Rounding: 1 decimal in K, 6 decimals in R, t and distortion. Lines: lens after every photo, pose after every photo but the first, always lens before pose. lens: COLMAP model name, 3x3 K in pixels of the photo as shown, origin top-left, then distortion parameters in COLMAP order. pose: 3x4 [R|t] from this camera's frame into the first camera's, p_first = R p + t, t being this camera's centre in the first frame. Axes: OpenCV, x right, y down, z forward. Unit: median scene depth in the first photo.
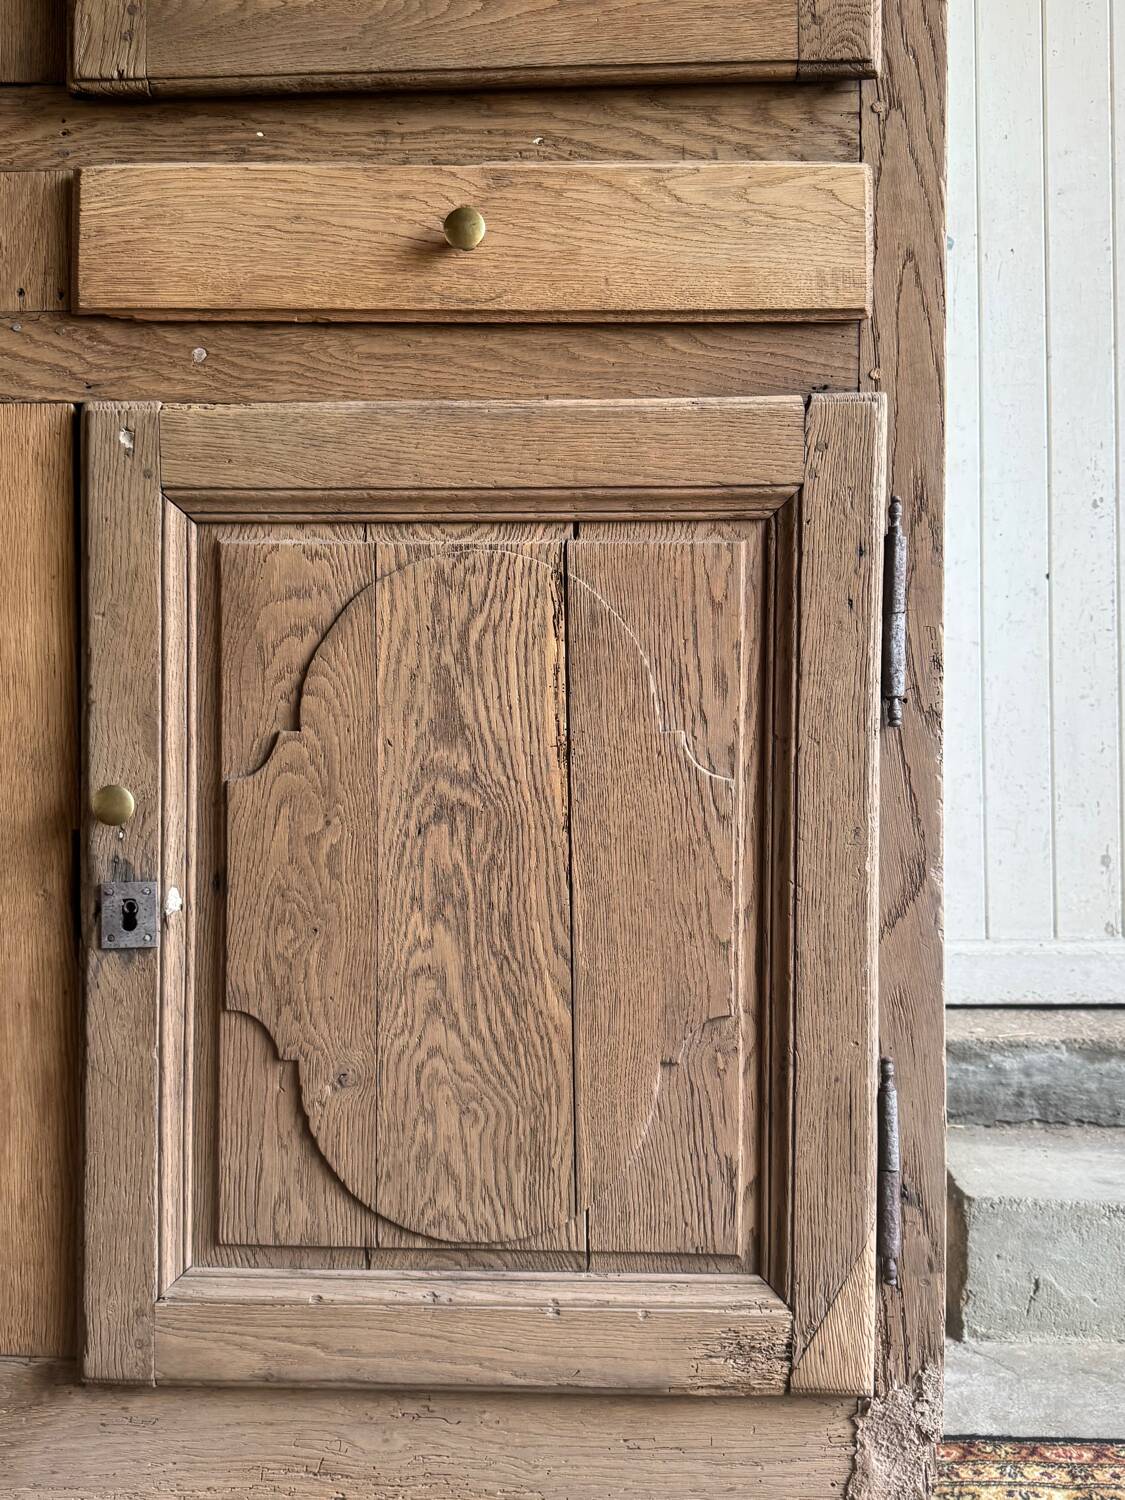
lens RADIAL K [[1328.6, 0, 562.5], [0, 1328.6, 750.0], [0, 0, 1]] dist [0.200967, -0.439972]
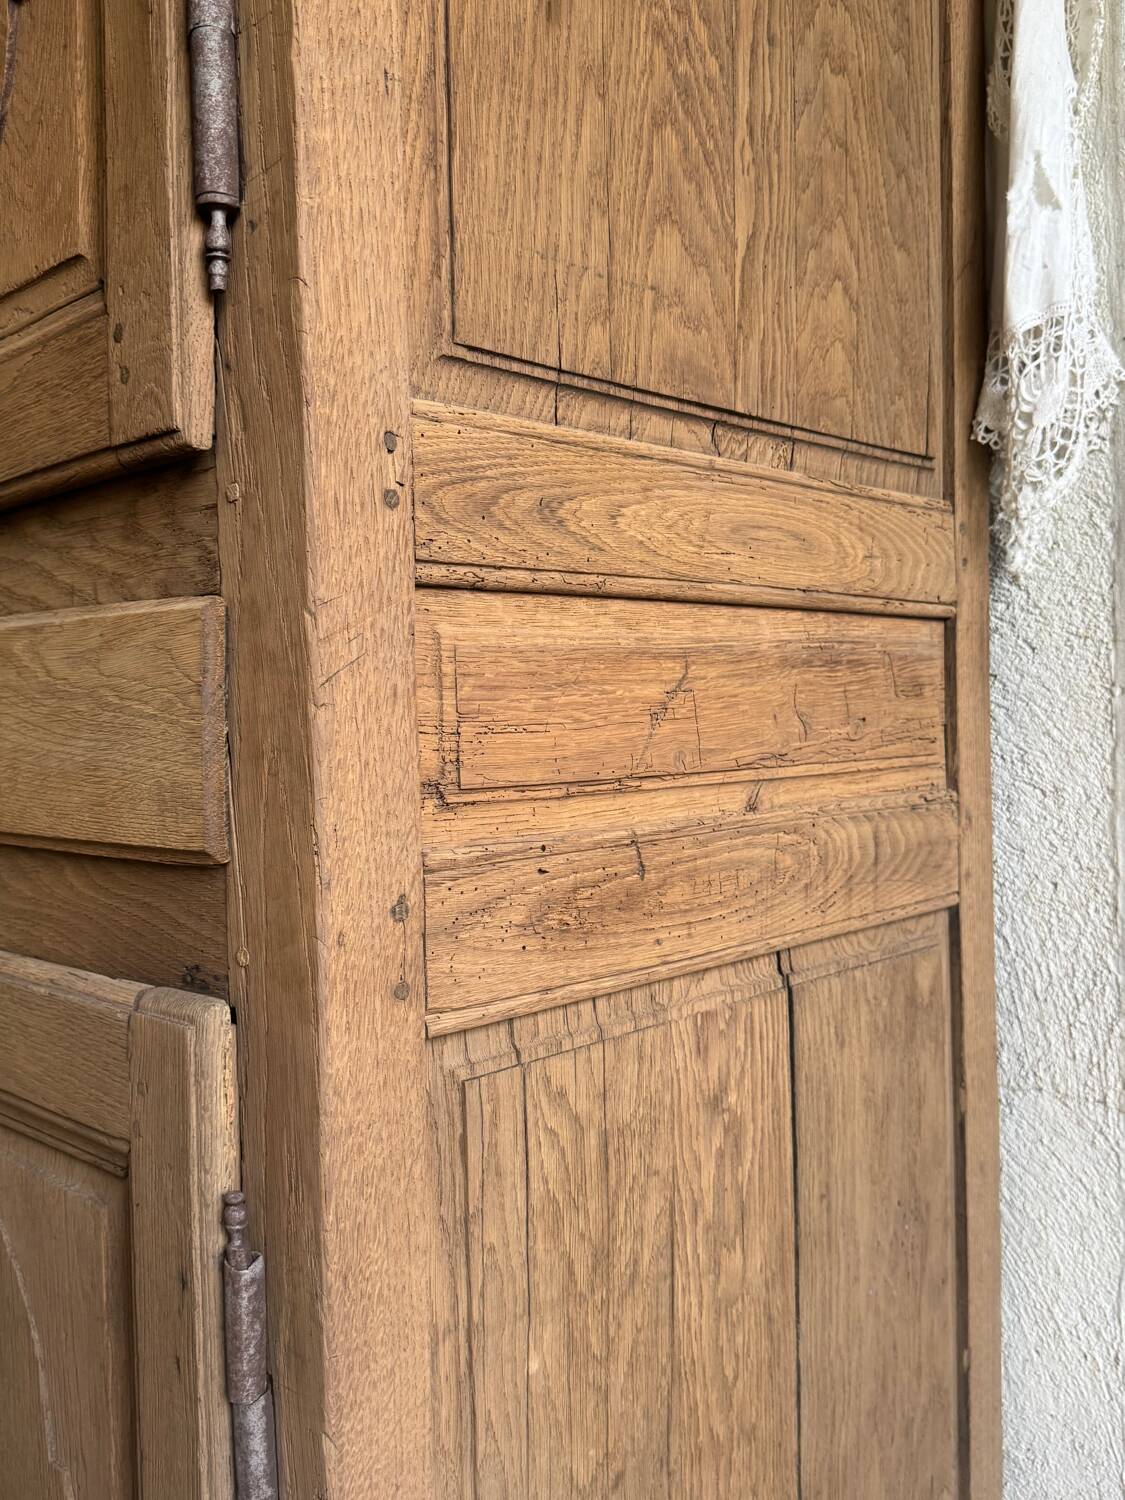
lens RADIAL K [[1356.3, 0, 567.4], [0, 1356.3, 749.2], [0, 0, 1]] dist [0.184926, -0.445283]
pose [[0.742519, -0.002292, -0.669821, 0.716267], [0.010410, 0.999913, 0.008118, -0.366999], [0.669744, -0.013001, 0.742478, 0.662650]]
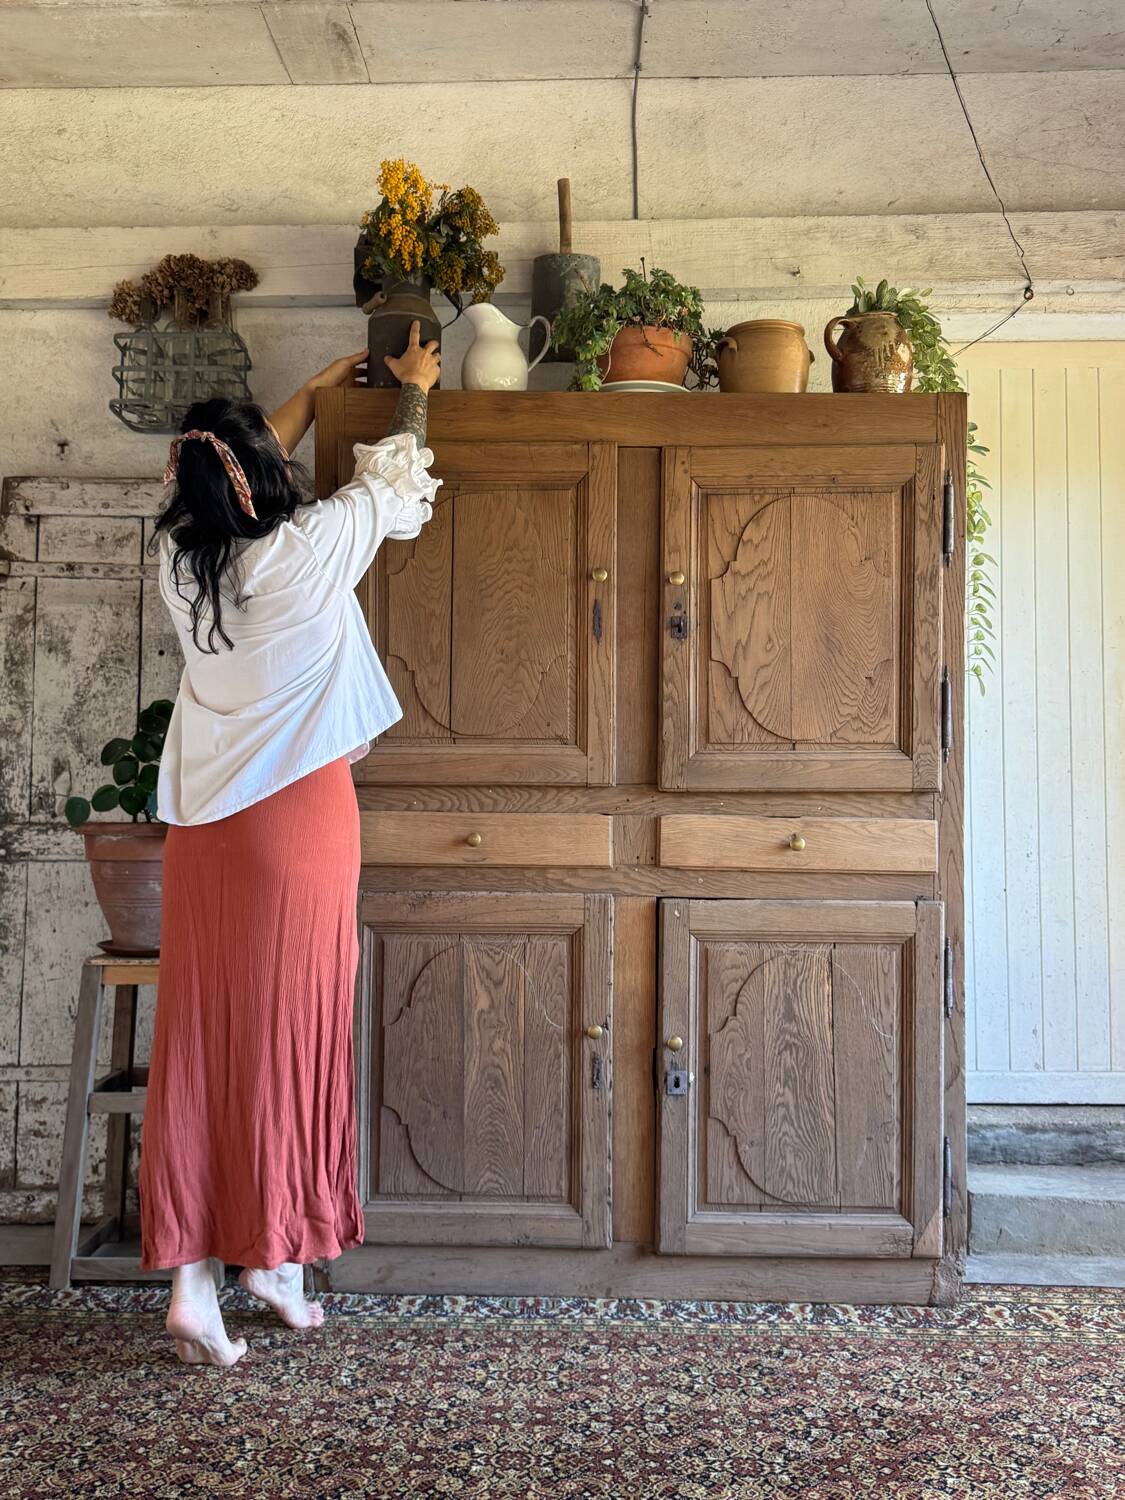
lens RADIAL K [[1343.2, 0, 567.6], [0, 1343.2, 747.1], [0, 0, 1]] dist [0.186139, -0.405365]
pose [[0.999698, 0.008070, 0.023197, -0.619396], [-0.007284, 0.999402, -0.033797, -0.479636], [-0.023456, 0.033618, 0.999159, -1.850227]]
